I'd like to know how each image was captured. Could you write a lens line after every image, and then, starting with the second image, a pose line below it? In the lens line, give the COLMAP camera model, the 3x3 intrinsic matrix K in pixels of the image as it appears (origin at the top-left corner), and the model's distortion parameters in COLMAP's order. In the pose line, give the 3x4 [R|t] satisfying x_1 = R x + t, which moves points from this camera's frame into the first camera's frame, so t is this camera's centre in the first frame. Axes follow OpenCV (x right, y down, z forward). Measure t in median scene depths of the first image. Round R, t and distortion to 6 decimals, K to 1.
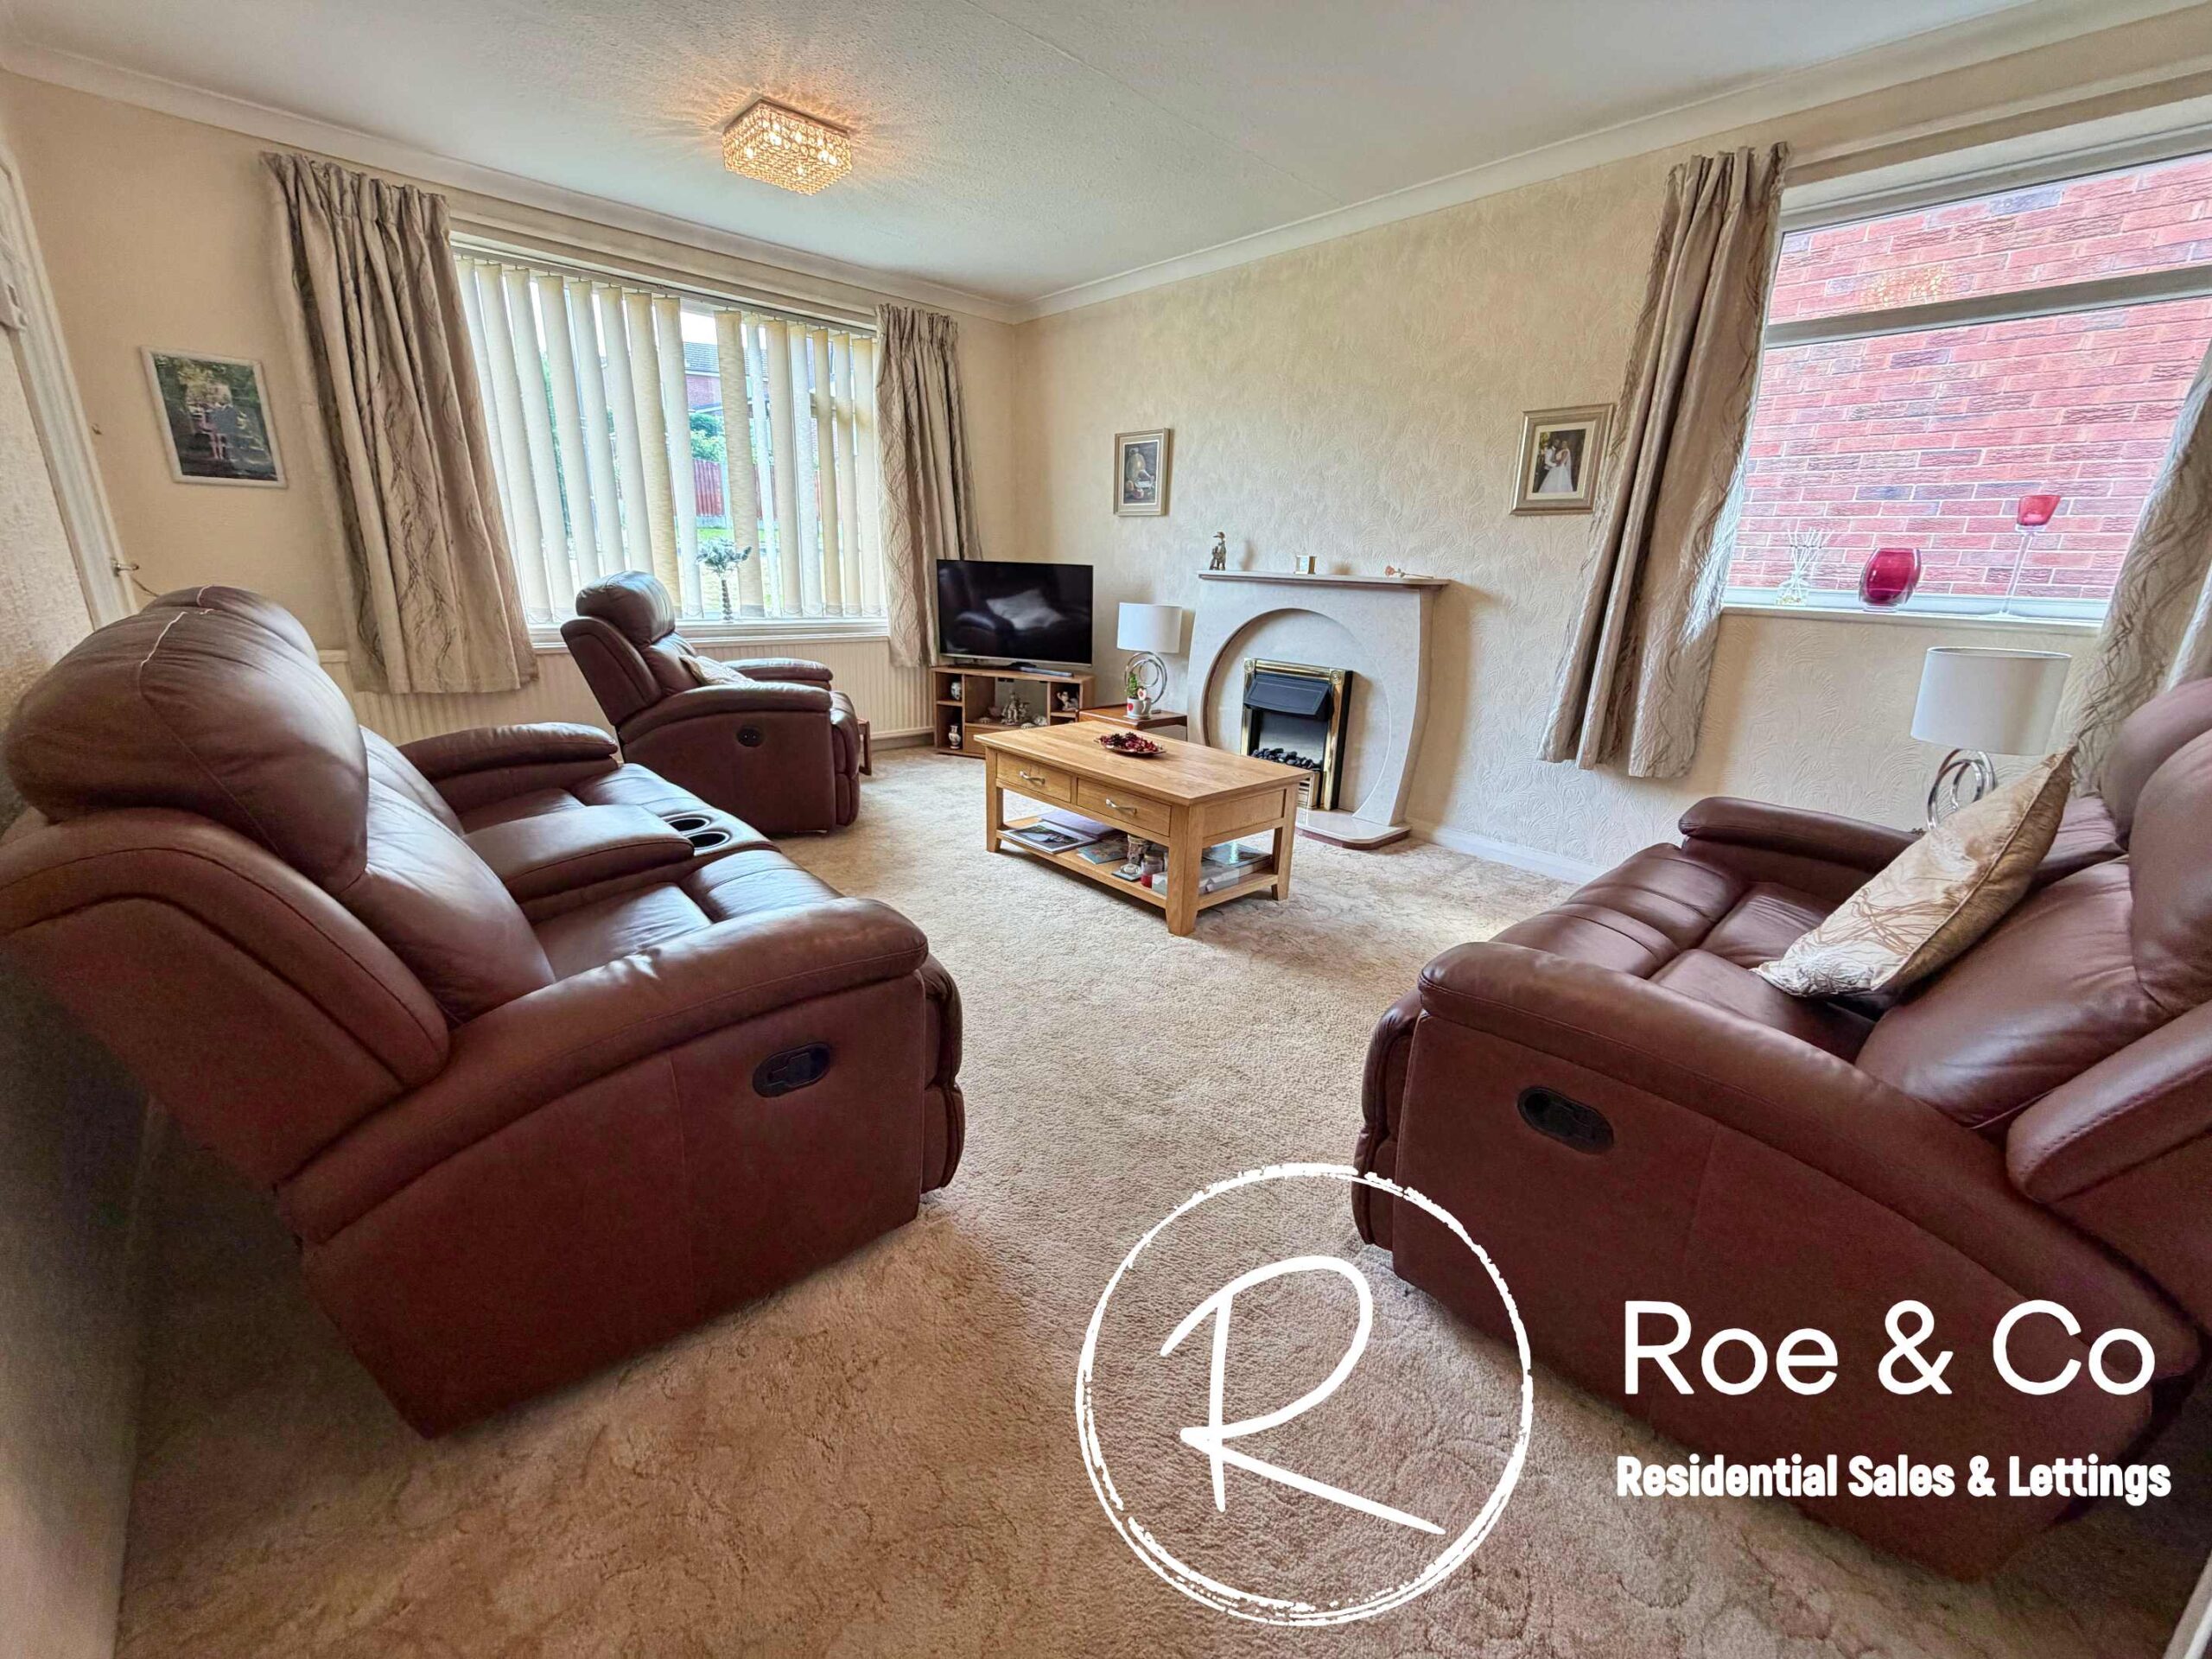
lens RADIAL K [[885.1, 0, 1099.2], [0, 885.1, 818.8], [0, 0, 1]] dist [-0.000362, -0.000130]
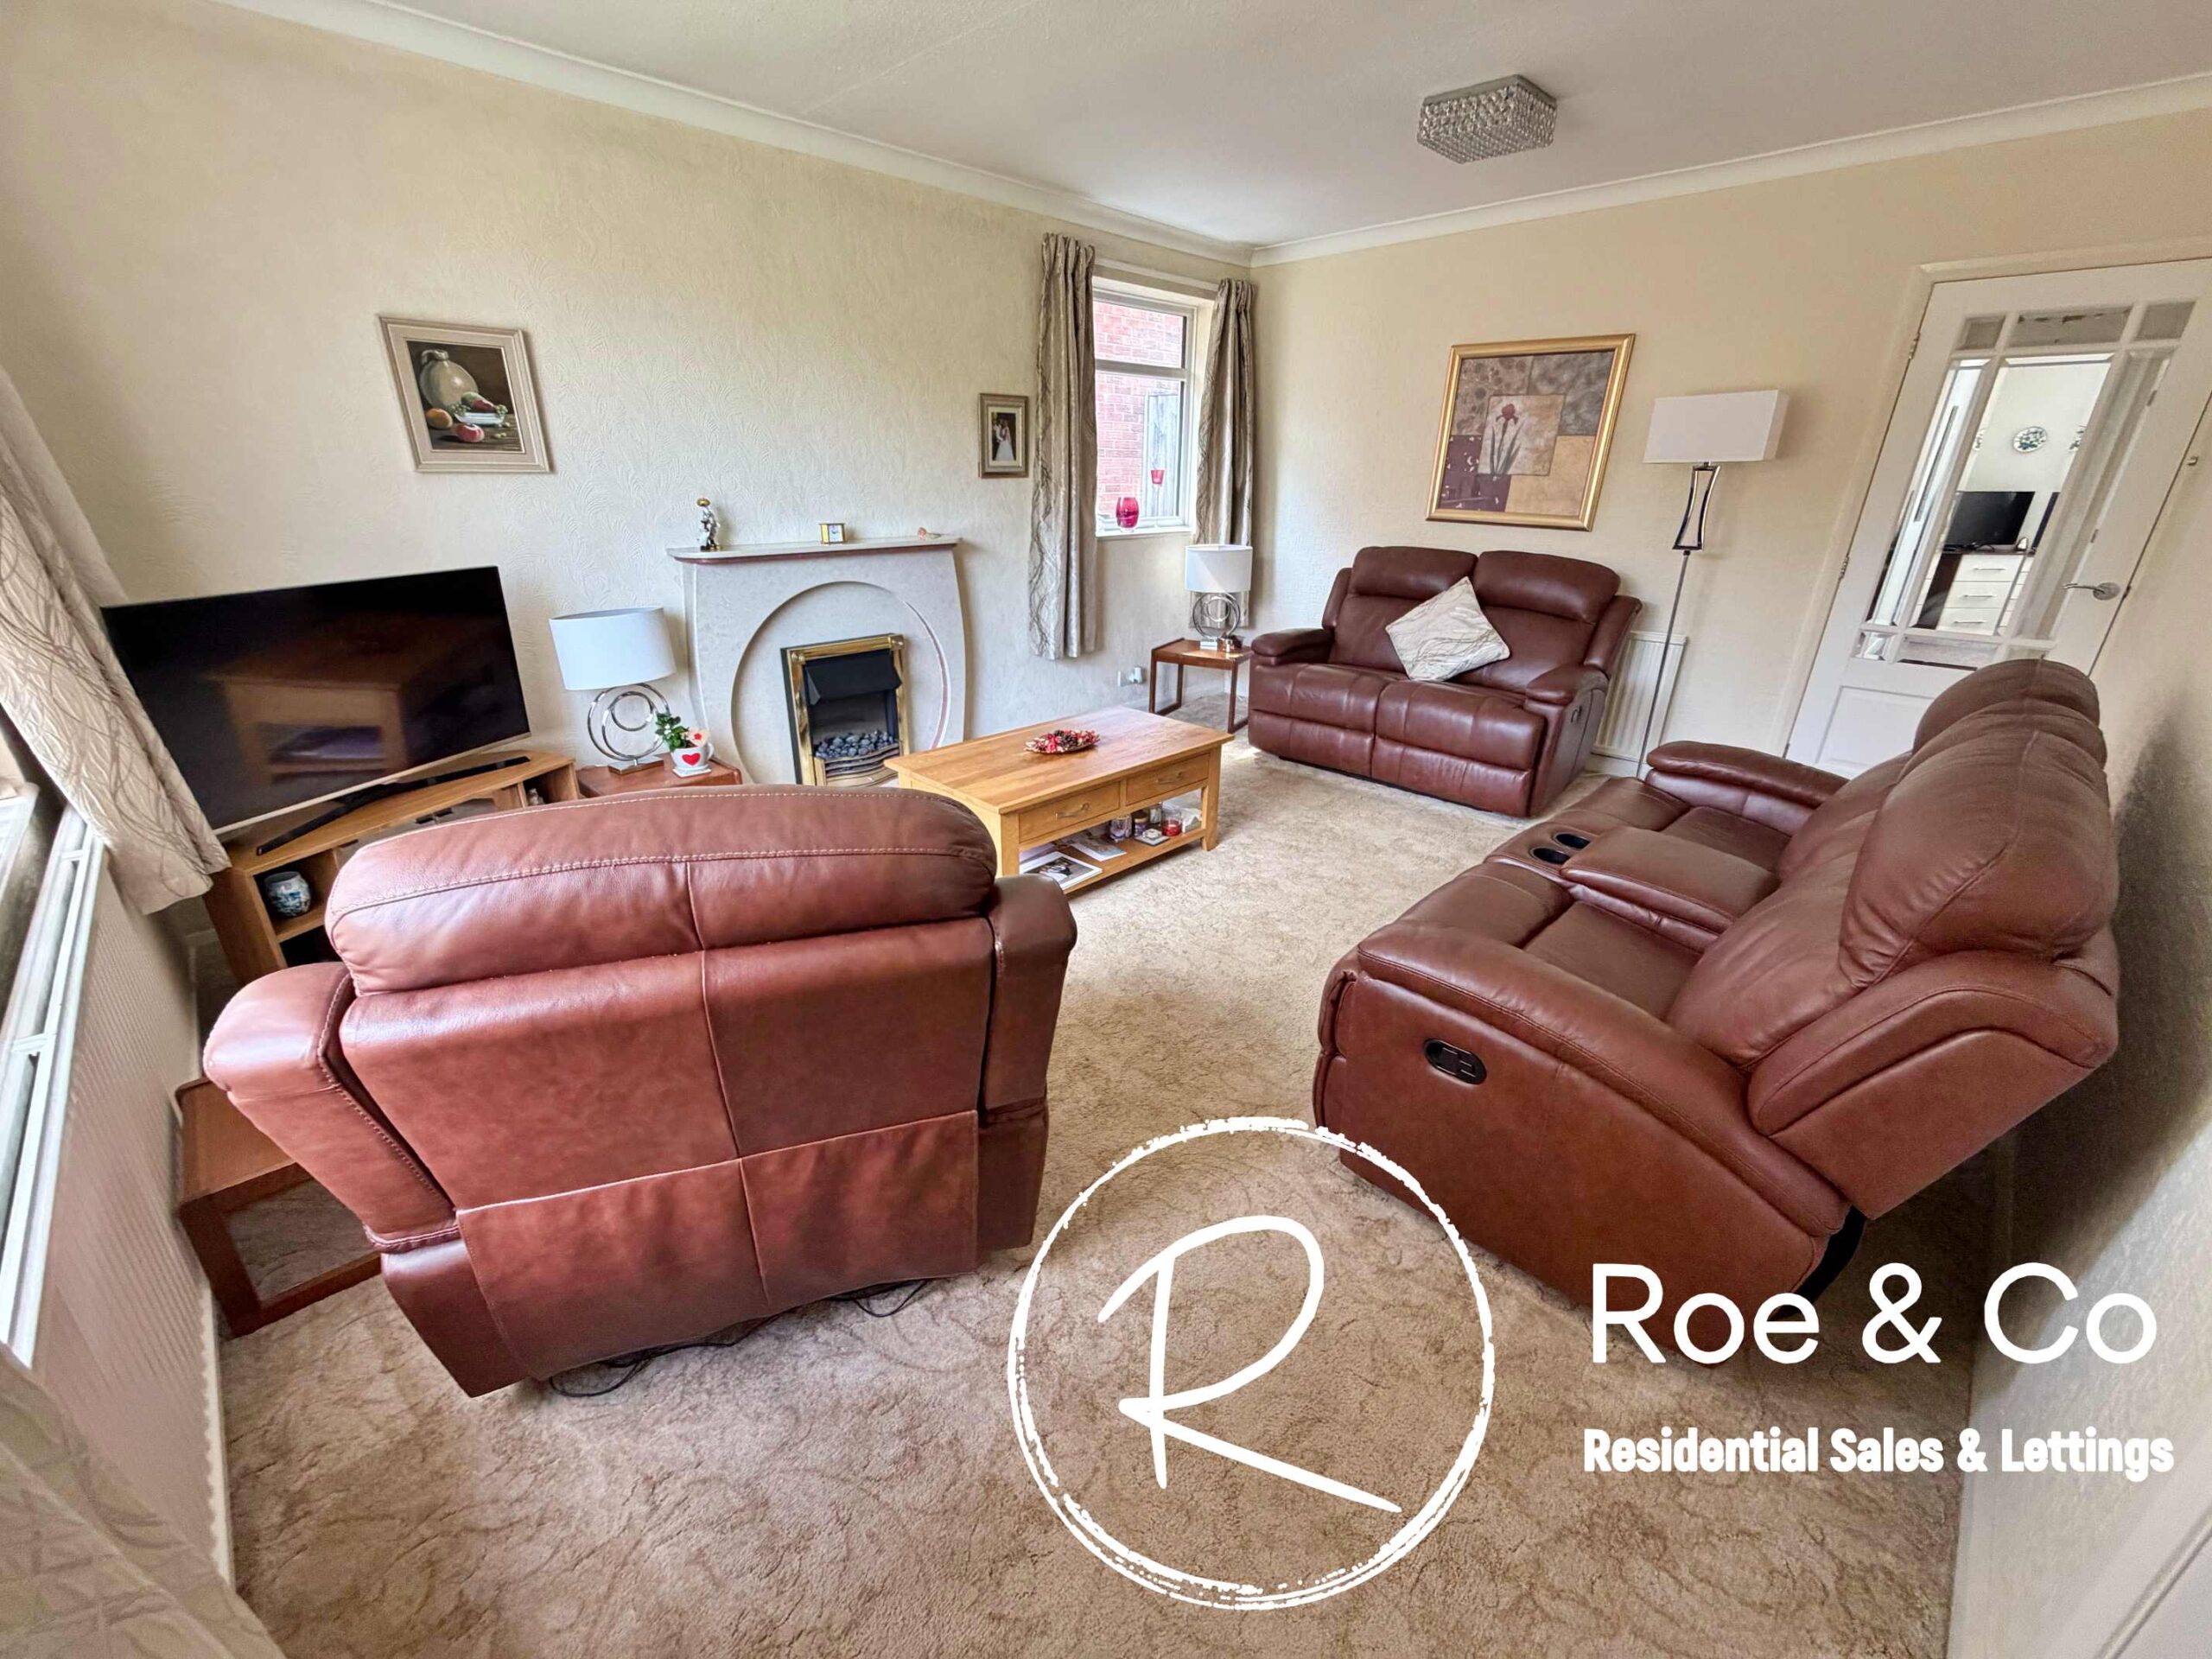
lens RADIAL K [[885.1, 0, 1099.2], [0, 885.1, 818.8], [0, 0, 1]] dist [-0.000362, -0.000130]
pose [[-0.049431, -0.396860, 0.916547, -0.825301], [0.273929, 0.877094, 0.394550, -0.353143], [-0.960479, 0.270572, 0.065356, 0.853484]]
